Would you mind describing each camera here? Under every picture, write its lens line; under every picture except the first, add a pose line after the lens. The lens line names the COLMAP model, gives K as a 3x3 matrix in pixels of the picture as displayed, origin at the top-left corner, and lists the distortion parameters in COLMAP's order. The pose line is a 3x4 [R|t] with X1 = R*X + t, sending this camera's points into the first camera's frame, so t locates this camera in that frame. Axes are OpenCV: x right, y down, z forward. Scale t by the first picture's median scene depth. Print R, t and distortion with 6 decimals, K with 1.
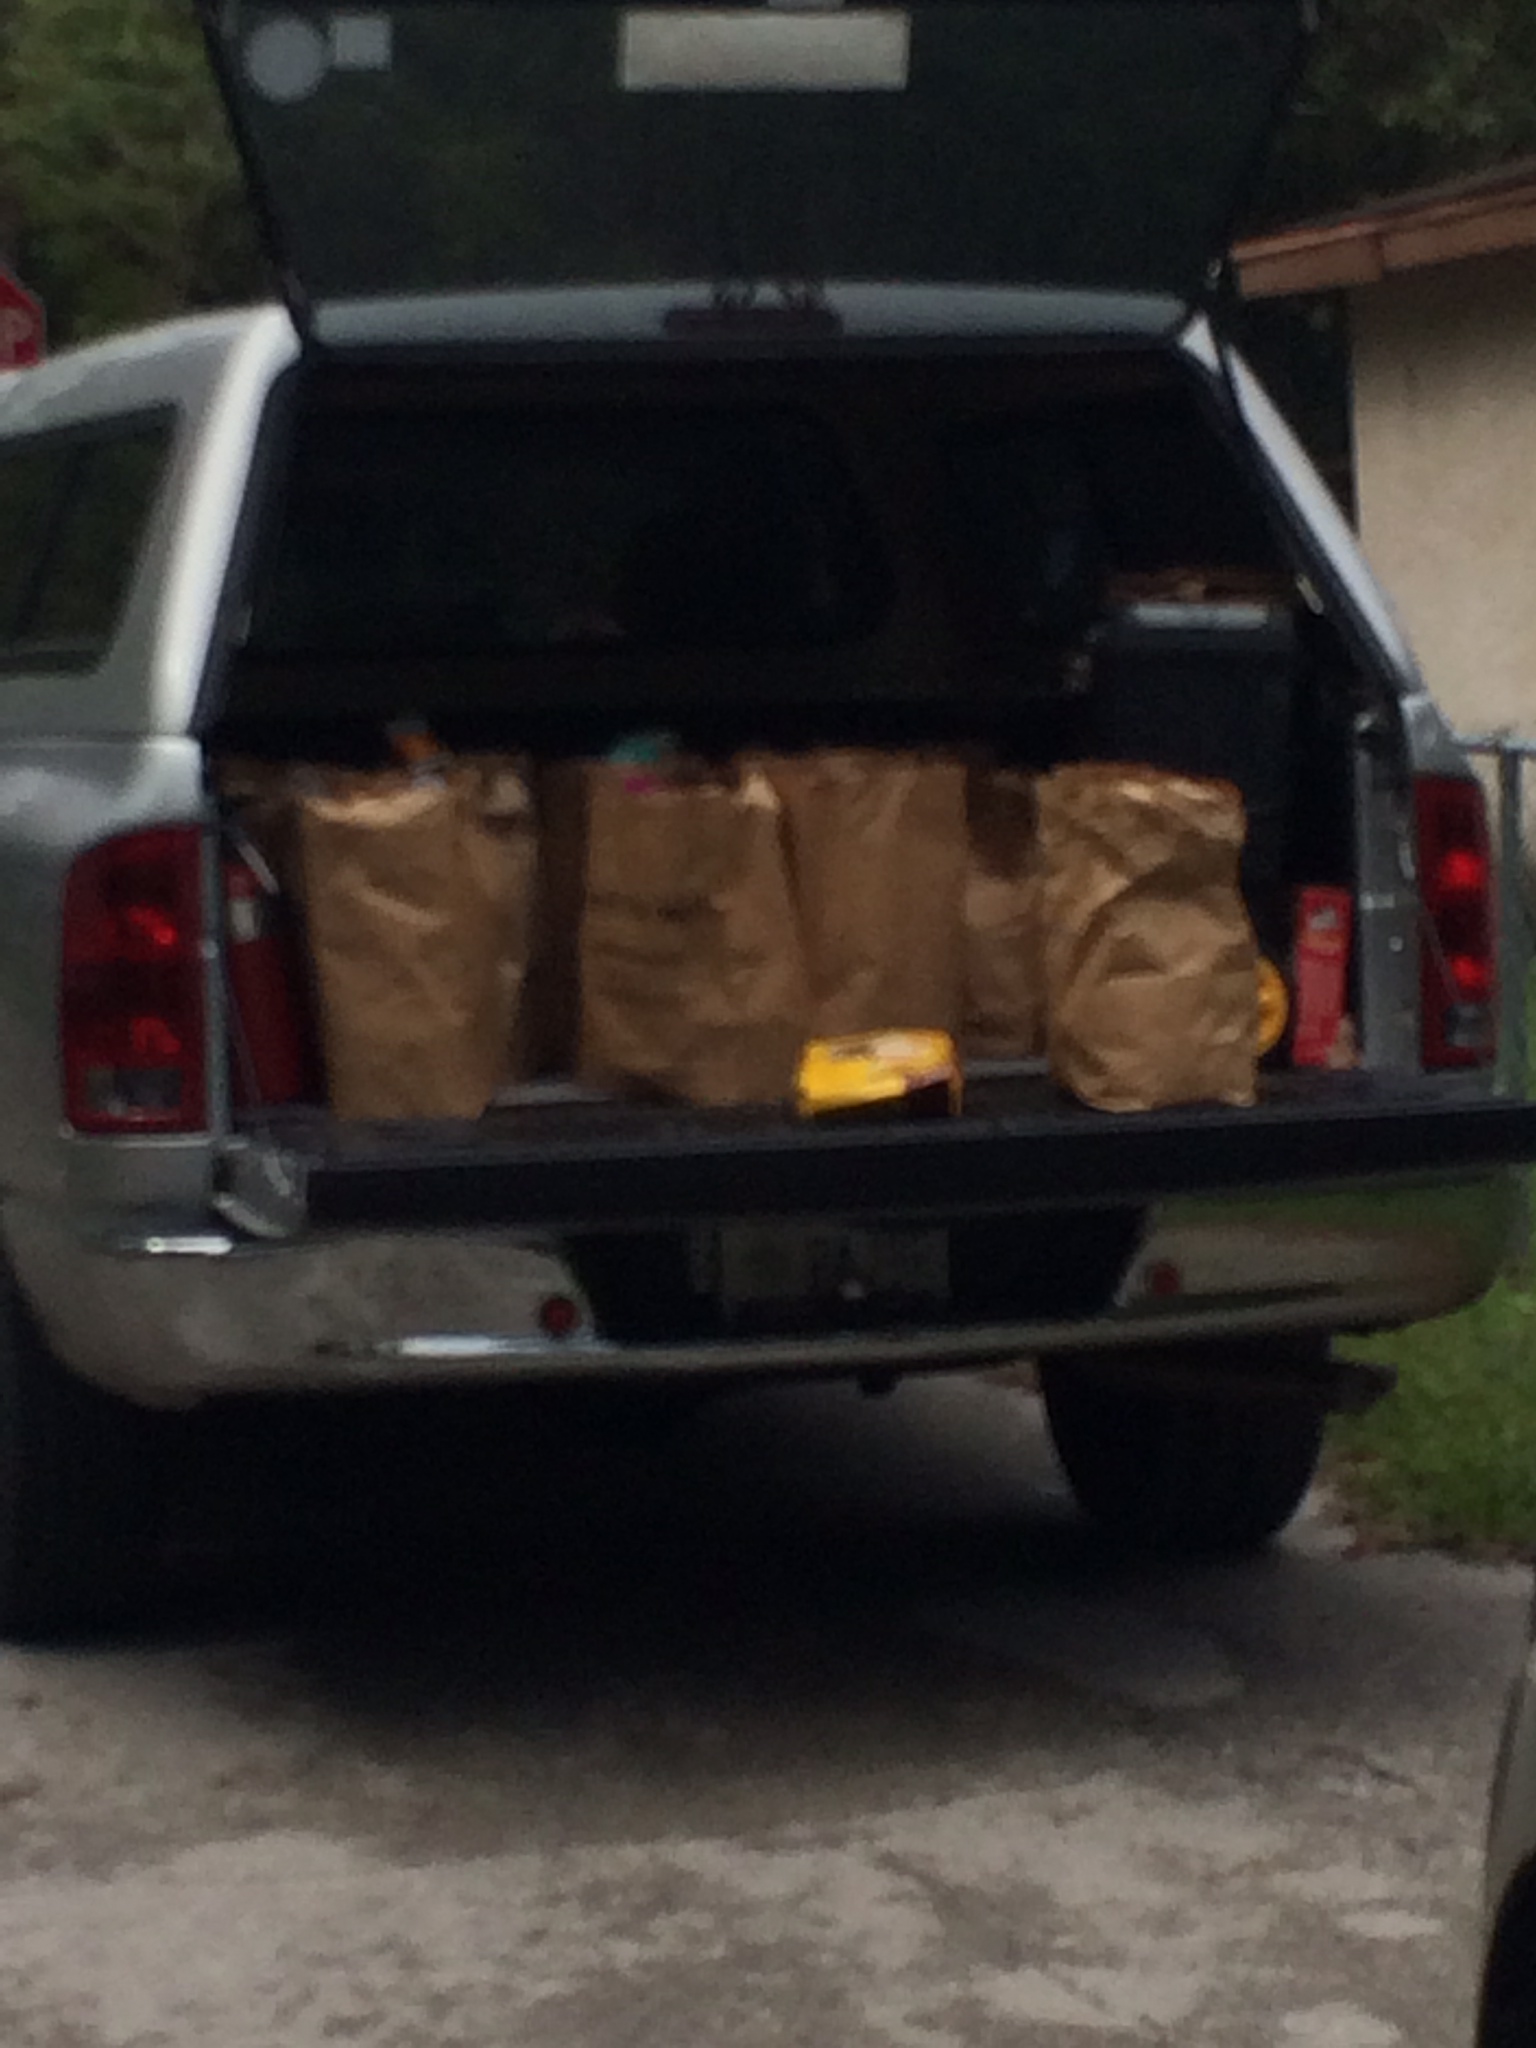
lens RADIAL K [[5912.2, 0, 769.2], [0, 5912.2, 1023.9], [0, 0, 1]] dist [0.098553, 0.000000]
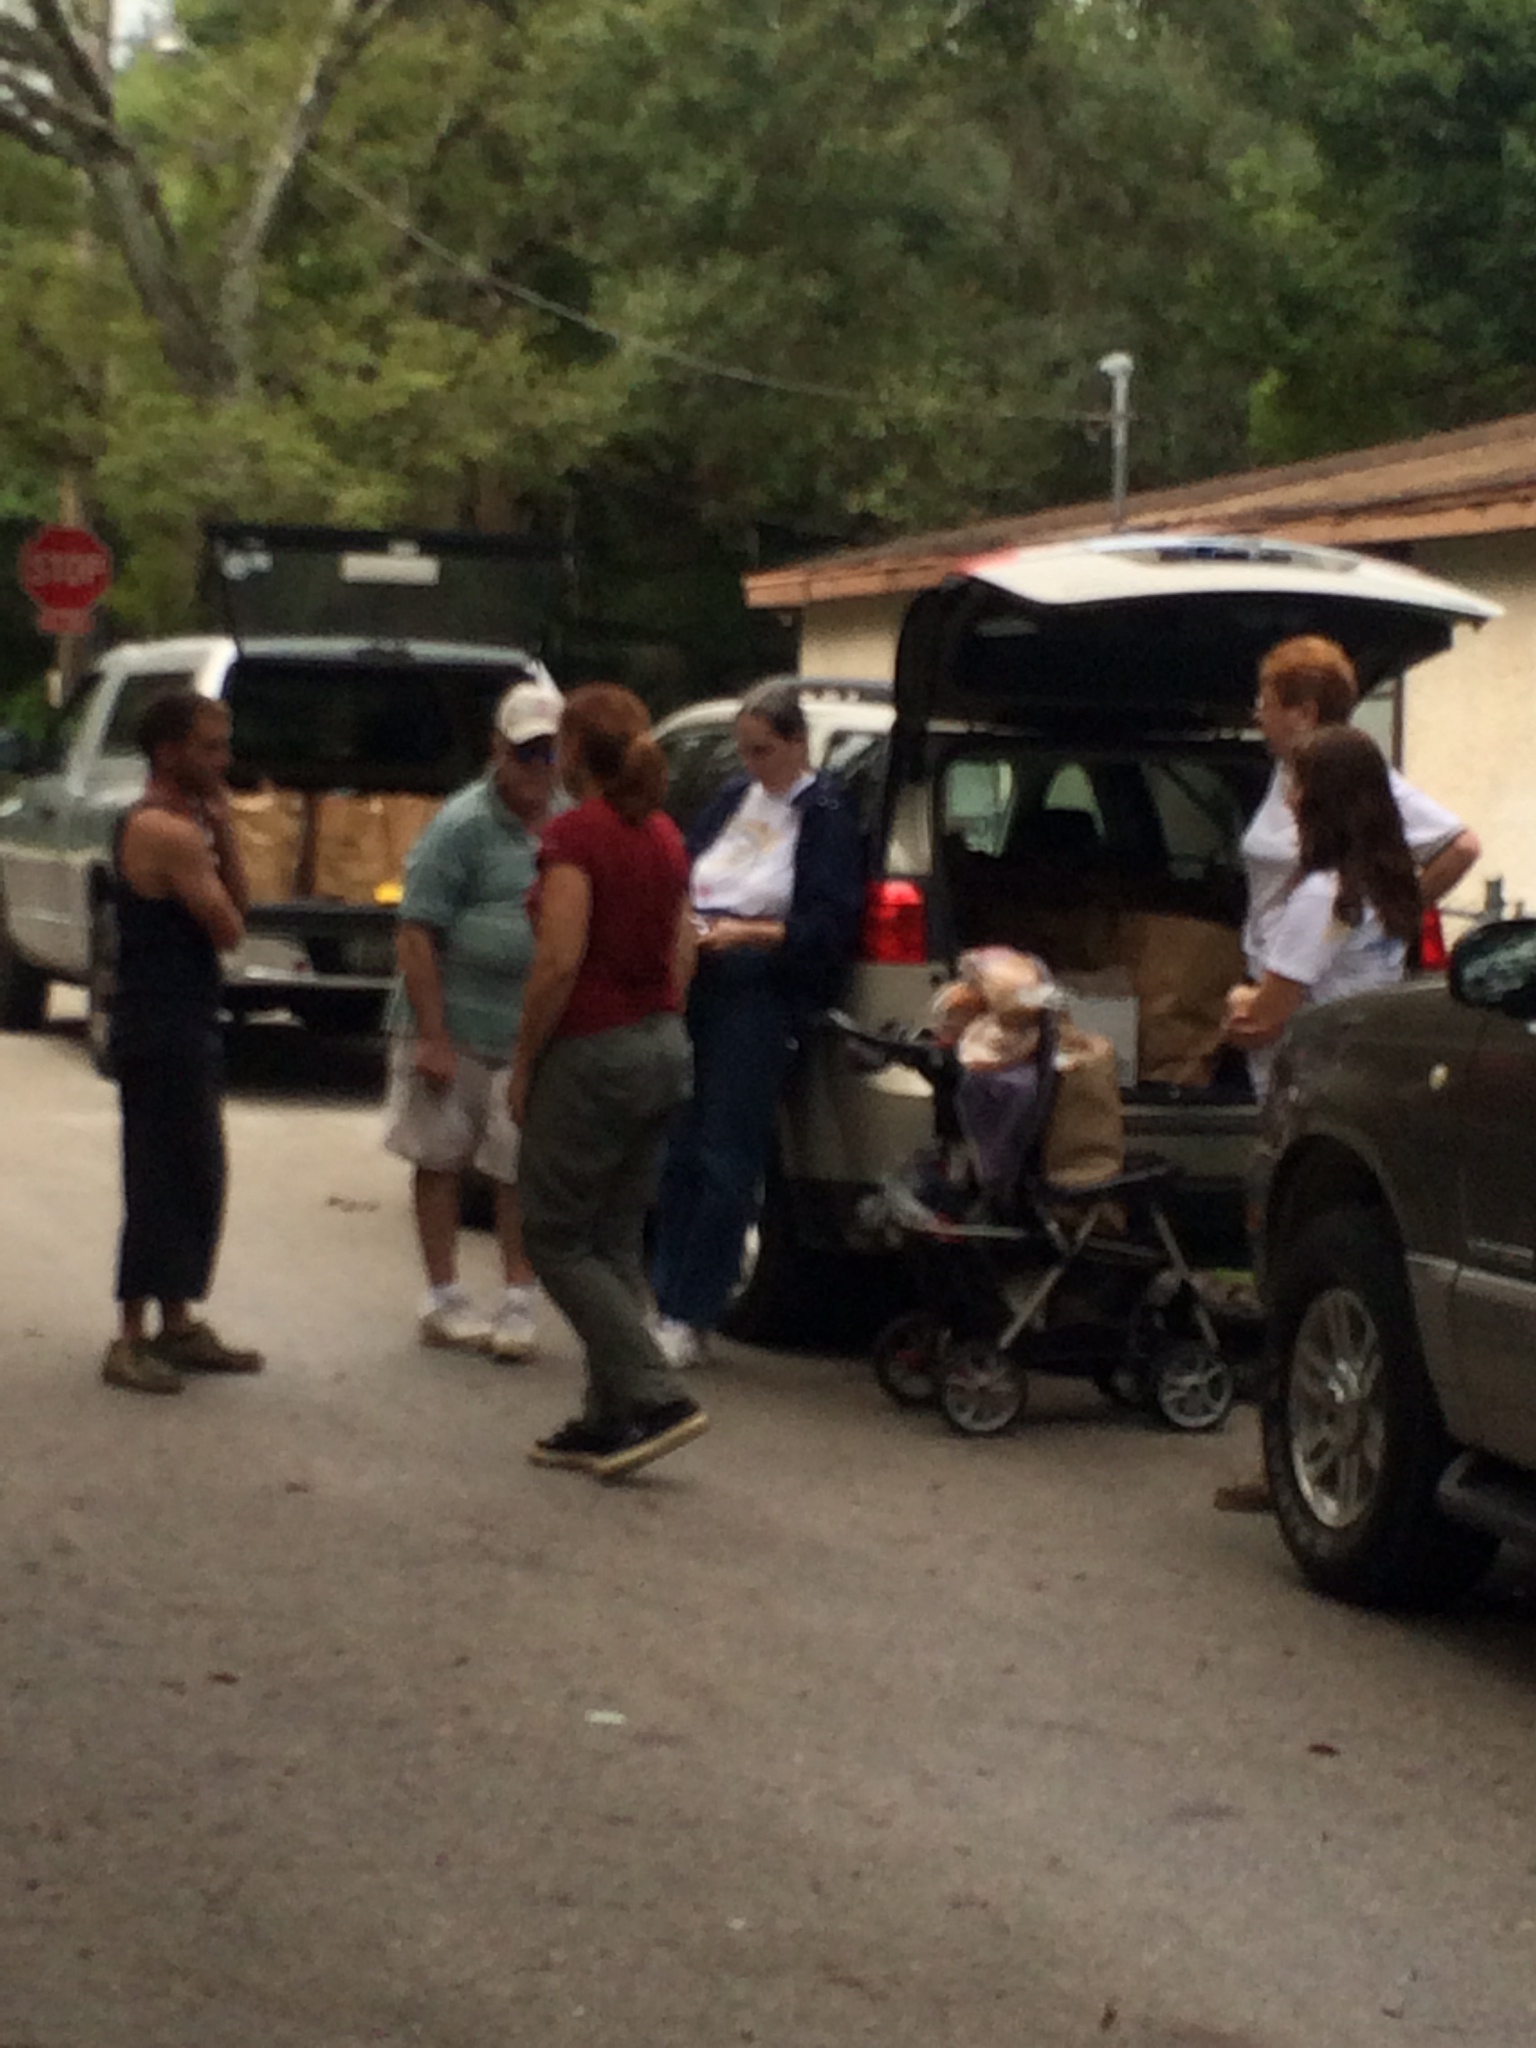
lens RADIAL K [[4980.8, 0, 771.0], [0, 4980.8, 1023.6], [0, 0, 1]] dist [-0.024012, 0.000000]
pose [[0.998151, 0.055878, 0.023902, 0.146616], [-0.055428, 0.998280, -0.019093, 0.110995], [-0.024928, 0.017733, 0.999532, -1.586269]]
